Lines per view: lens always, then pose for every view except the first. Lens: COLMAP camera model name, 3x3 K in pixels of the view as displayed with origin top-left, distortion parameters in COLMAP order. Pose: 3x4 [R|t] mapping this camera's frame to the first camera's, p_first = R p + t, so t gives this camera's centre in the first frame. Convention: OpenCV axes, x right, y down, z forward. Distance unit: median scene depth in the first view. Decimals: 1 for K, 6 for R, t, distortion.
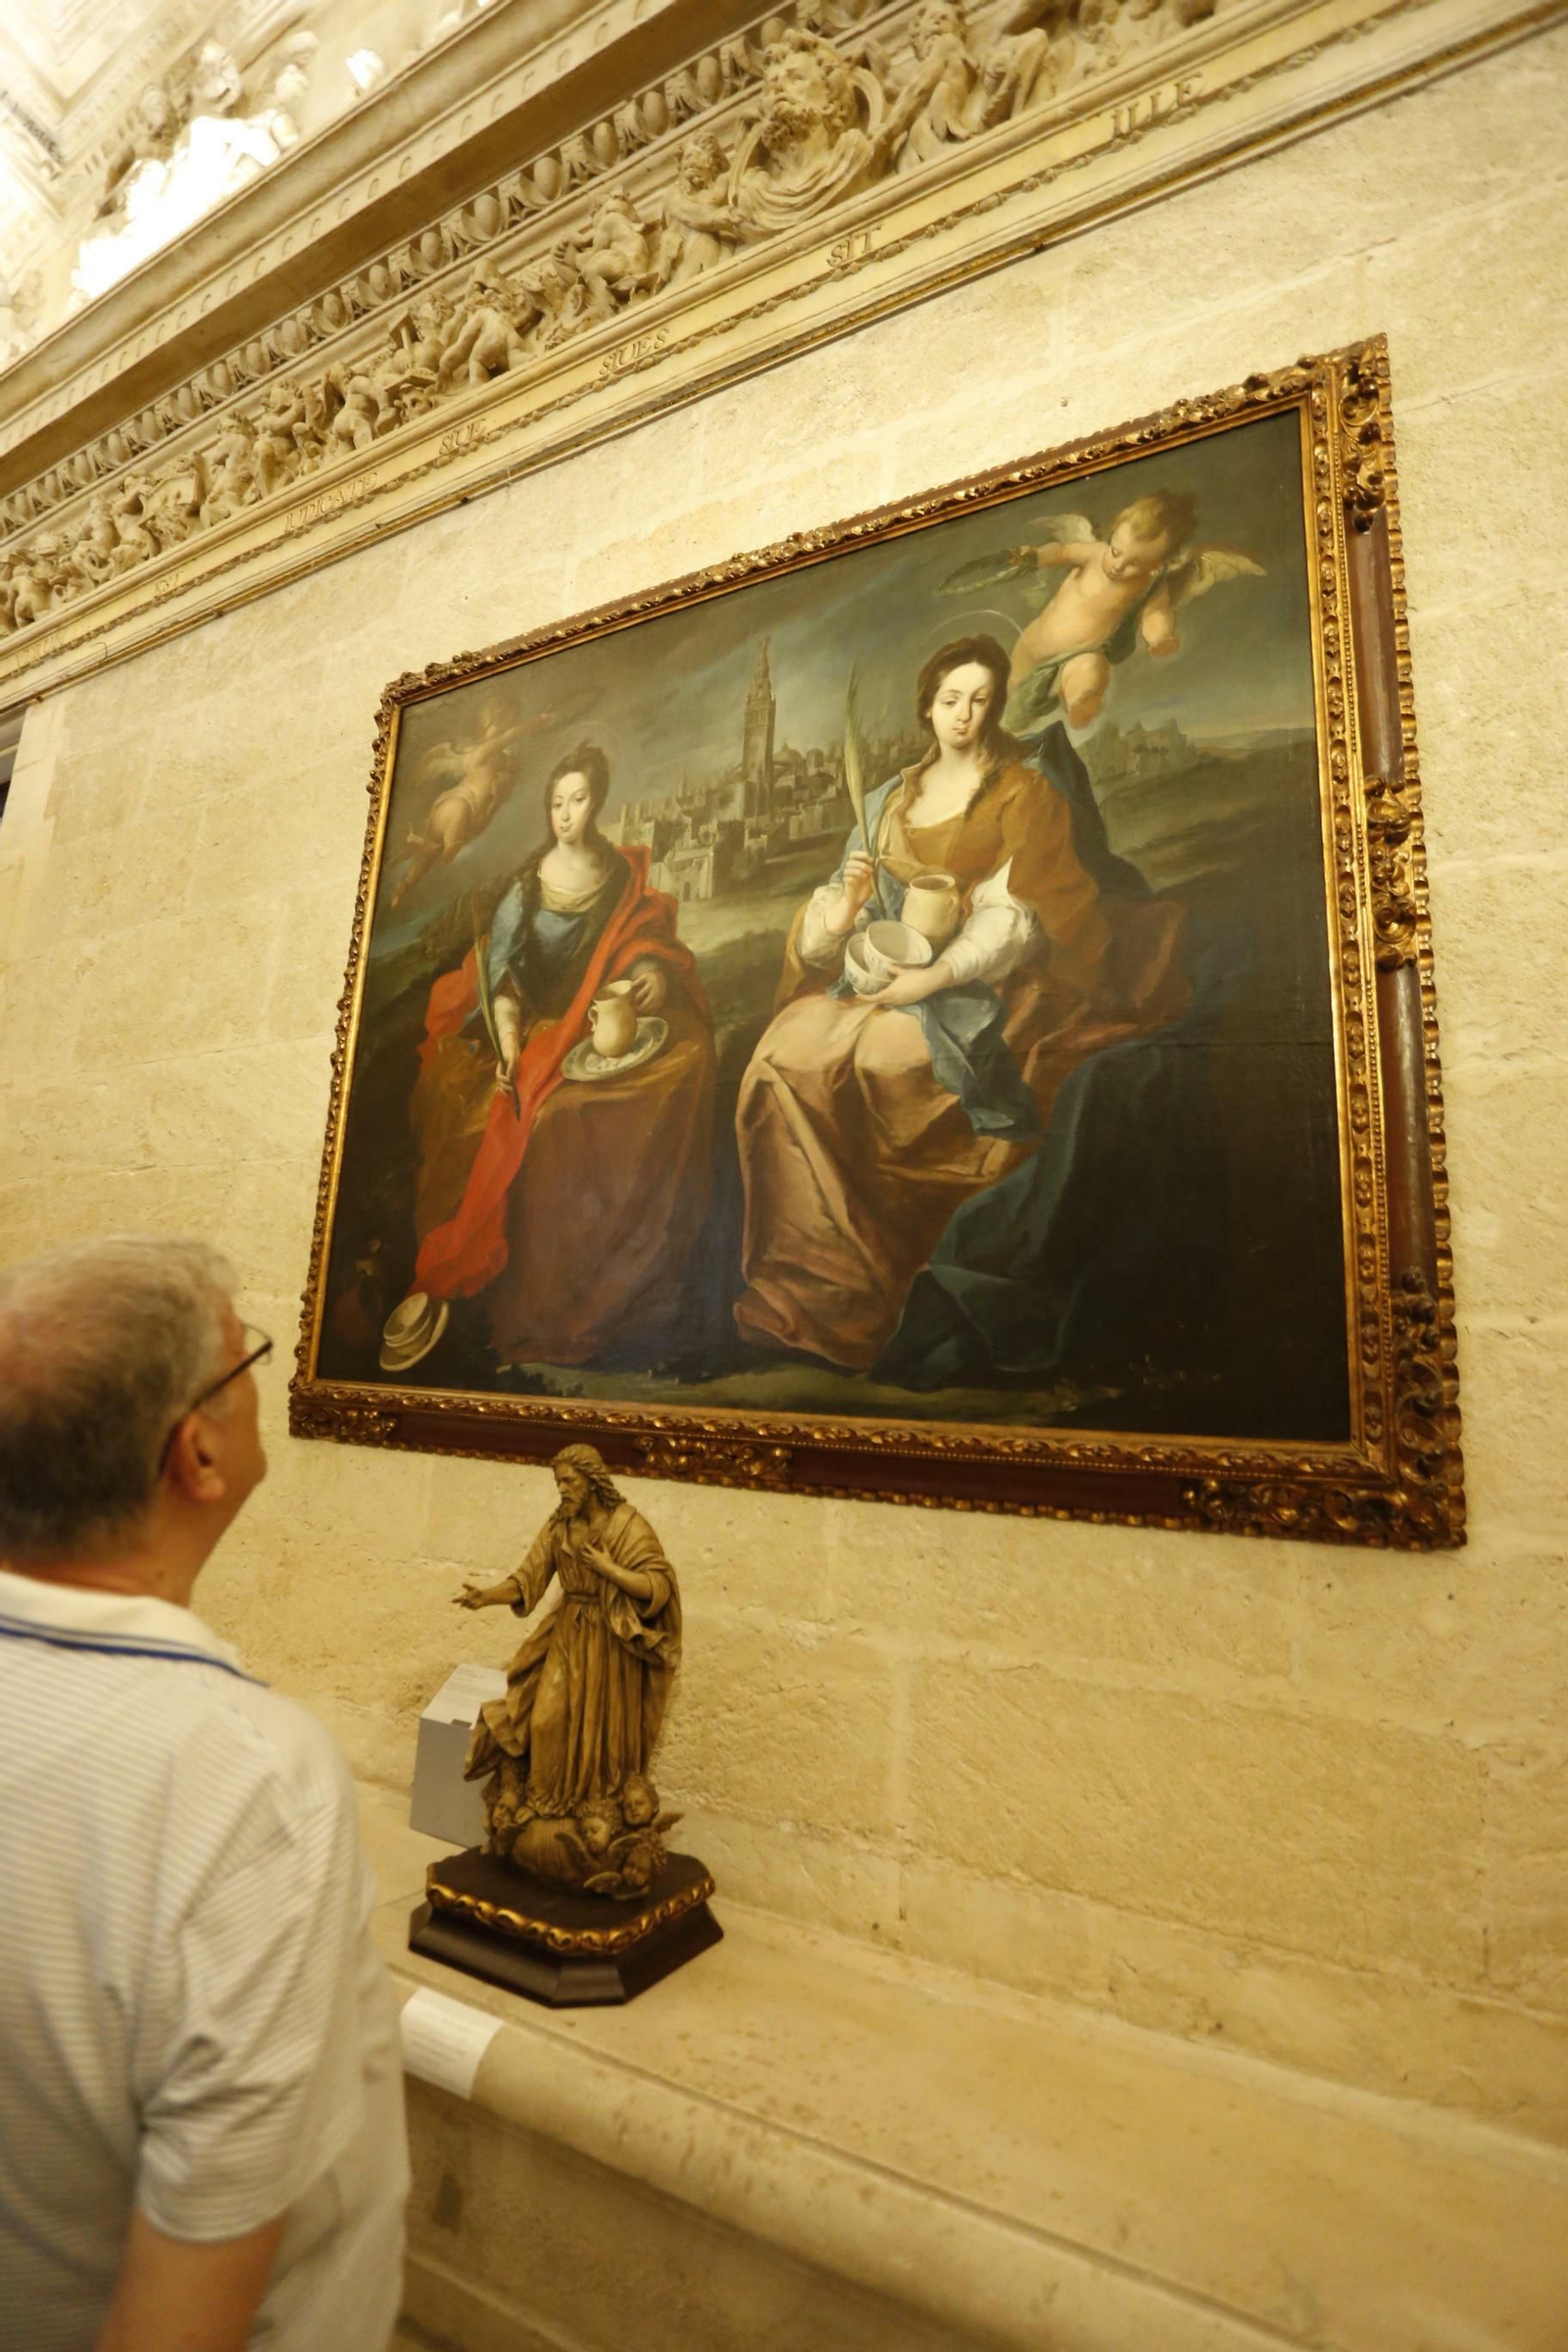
lens RADIAL K [[1168.5, 0, 784.0], [0, 1168.5, 1176.0], [0, 0, 1]] dist [-0.059147, 0.023863]
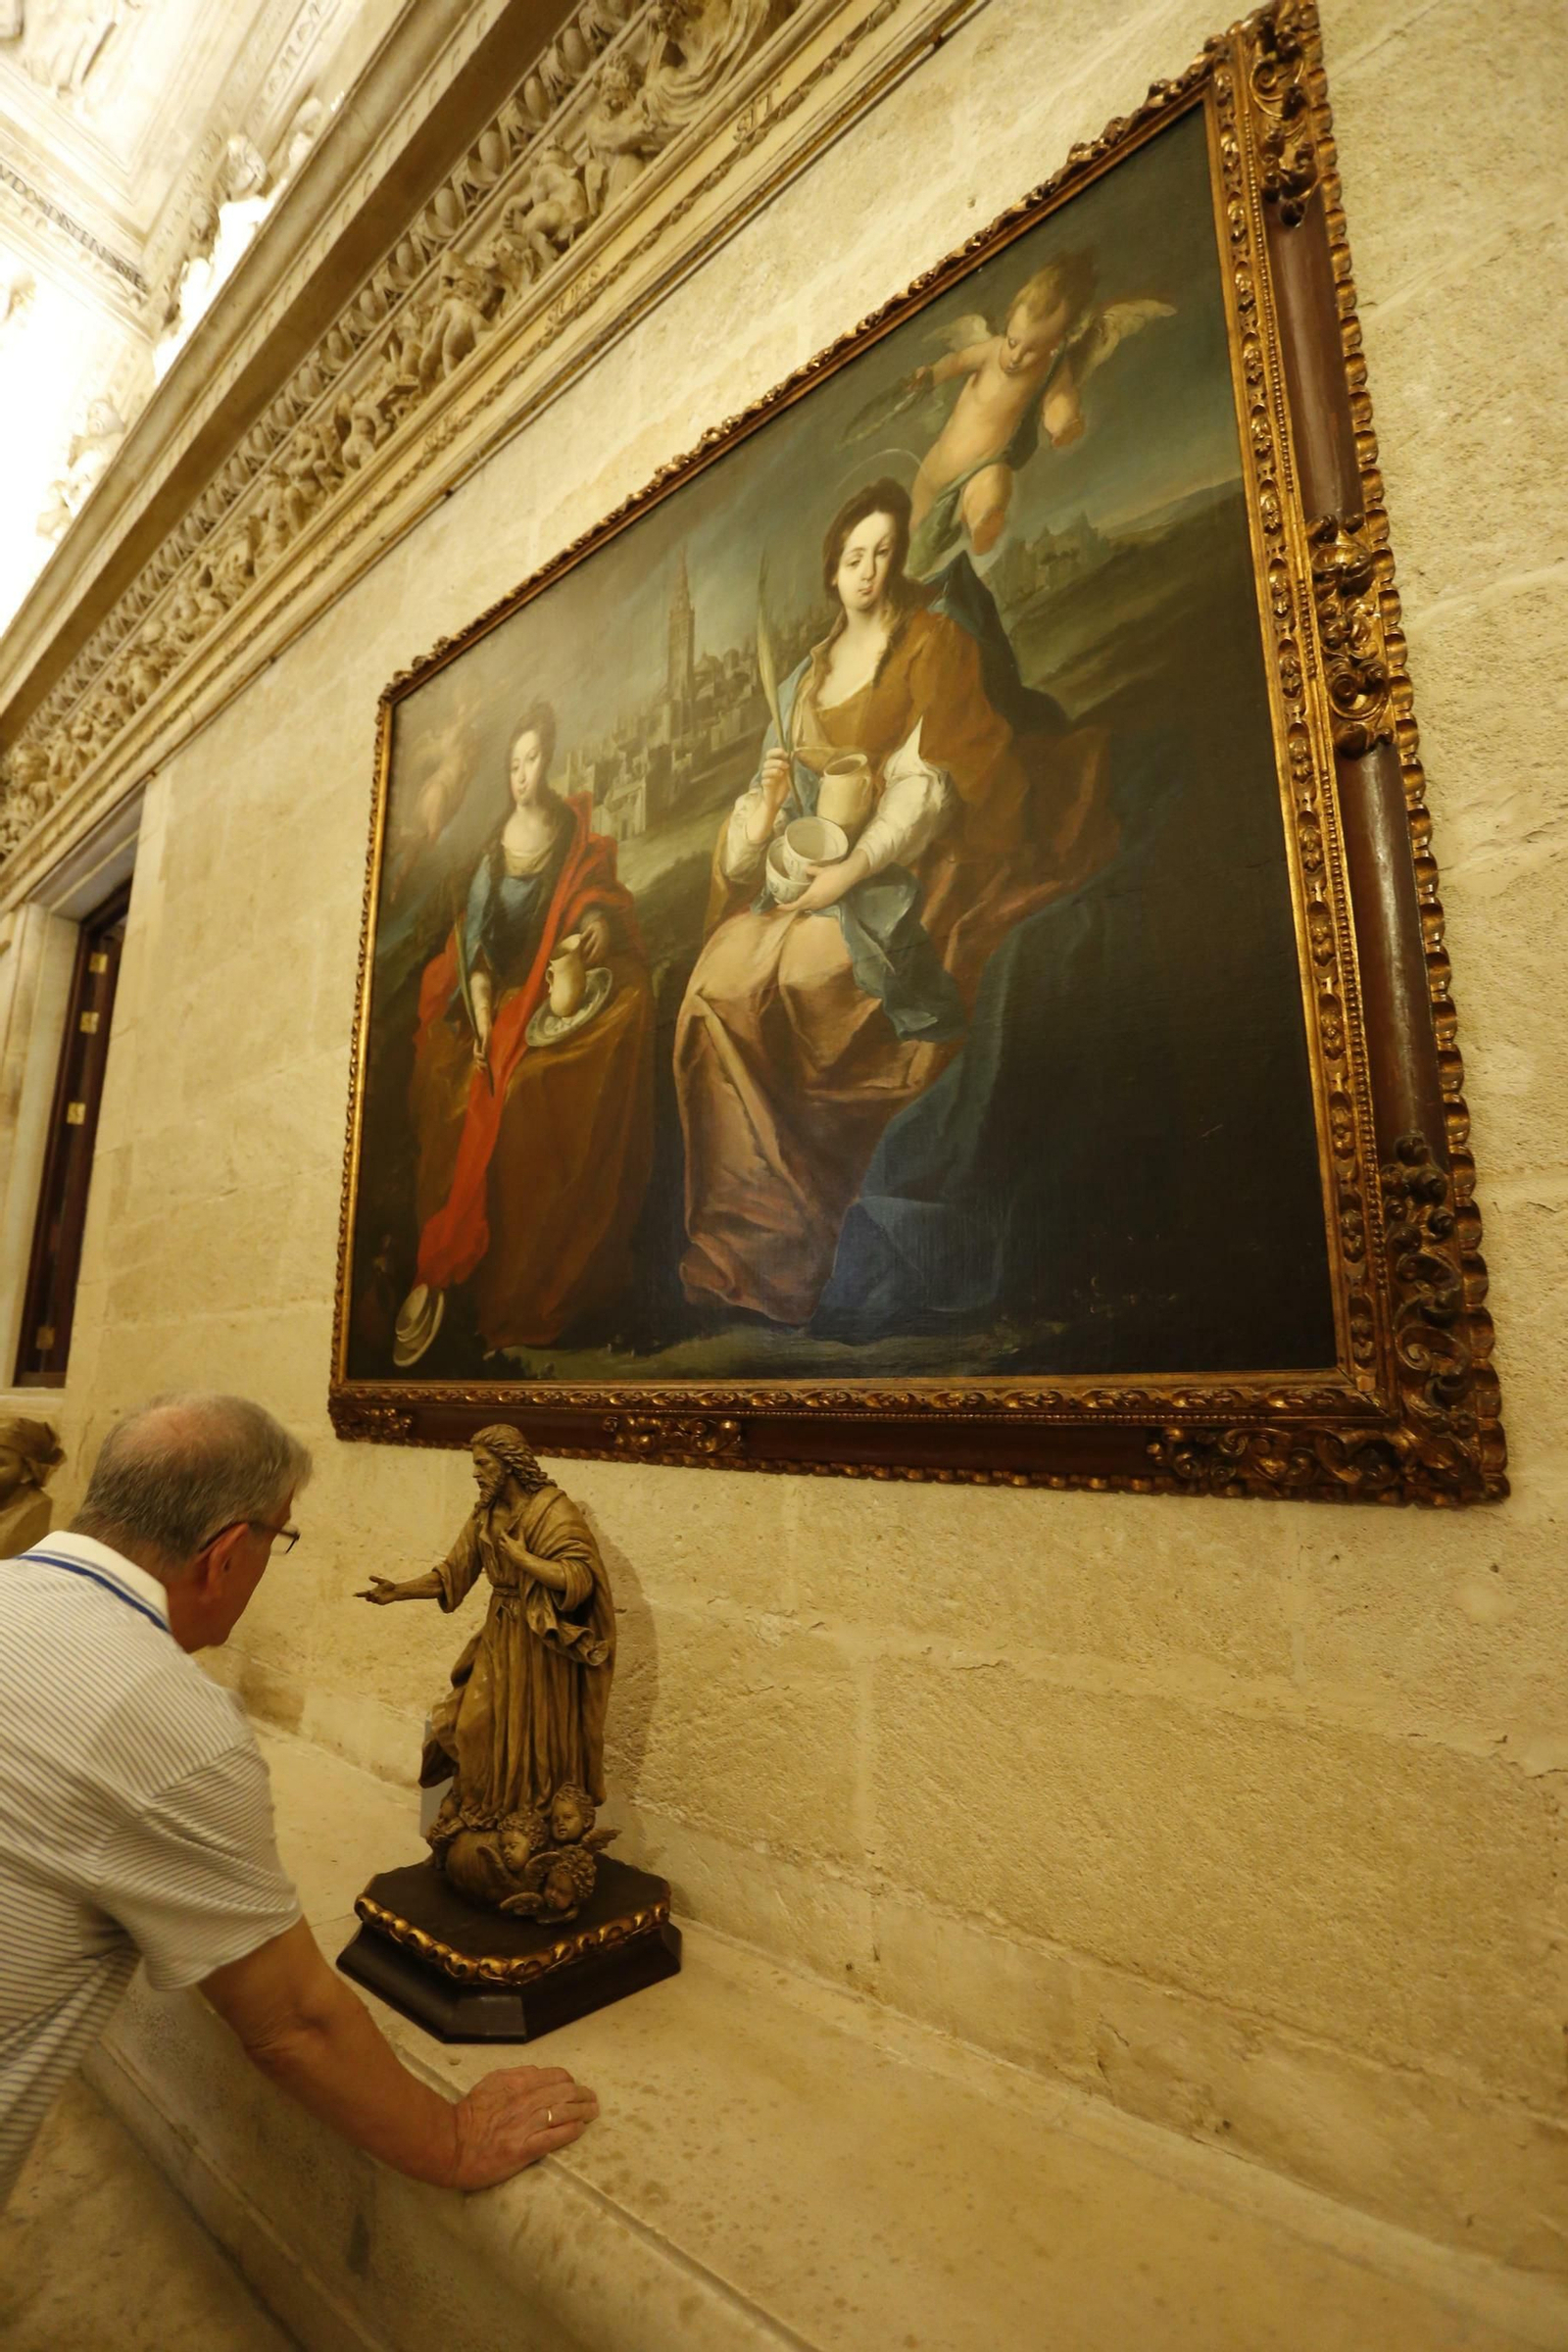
lens RADIAL K [[1164.1, 0, 784.0], [0, 1164.1, 1176.0], [0, 0, 1]] dist [-0.062630, 0.024077]
pose [[0.972004, -0.094694, -0.215038, 0.267171], [0.093605, 0.995492, -0.015266, 0.071145], [0.215514, -0.005290, 0.976486, 0.156585]]
